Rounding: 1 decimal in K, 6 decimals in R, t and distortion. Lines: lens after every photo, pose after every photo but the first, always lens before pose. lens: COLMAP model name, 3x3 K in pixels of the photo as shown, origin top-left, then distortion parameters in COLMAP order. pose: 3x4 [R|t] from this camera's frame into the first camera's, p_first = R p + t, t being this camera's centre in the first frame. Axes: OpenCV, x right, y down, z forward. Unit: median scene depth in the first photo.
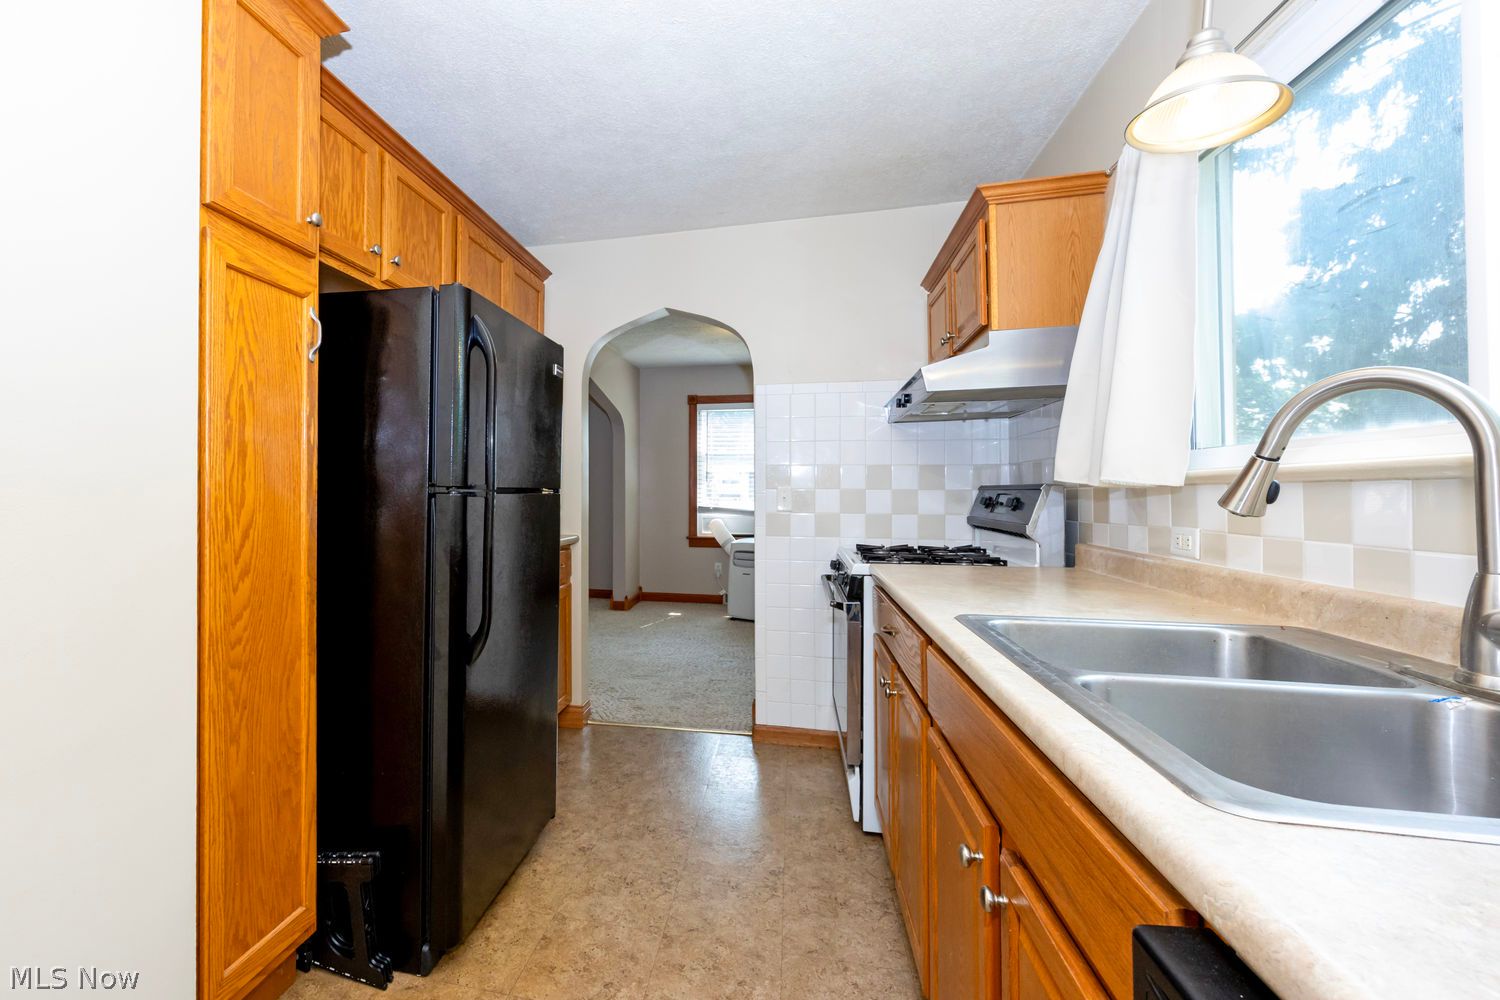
lens RADIAL K [[577.0, 0, 749.0], [0, 577.0, 494.0], [0, 0, 1]] dist [0.003601, -0.000011]
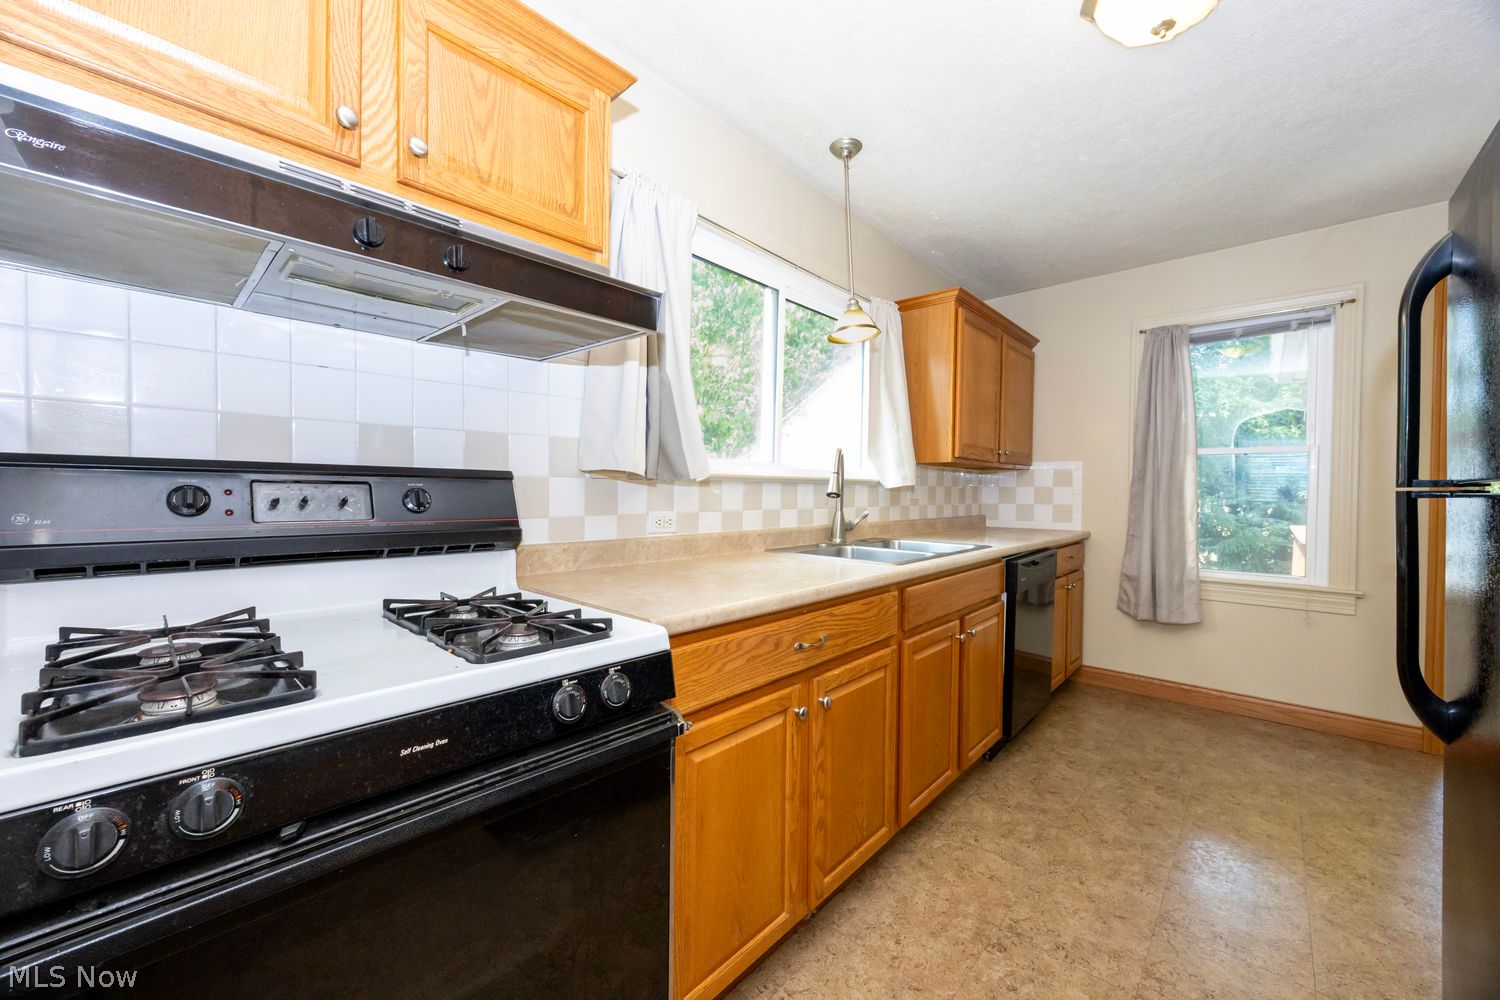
lens RADIAL K [[577.0, 0, 745.3], [0, 577.0, 494.6], [0, 0, 1]] dist [0.003601, -0.000011]
pose [[-0.767373, -0.003647, 0.641191, -0.285674], [-0.003159, 0.999993, 0.001907, 0.015304], [-0.641194, -0.000562, -0.767379, 2.009510]]
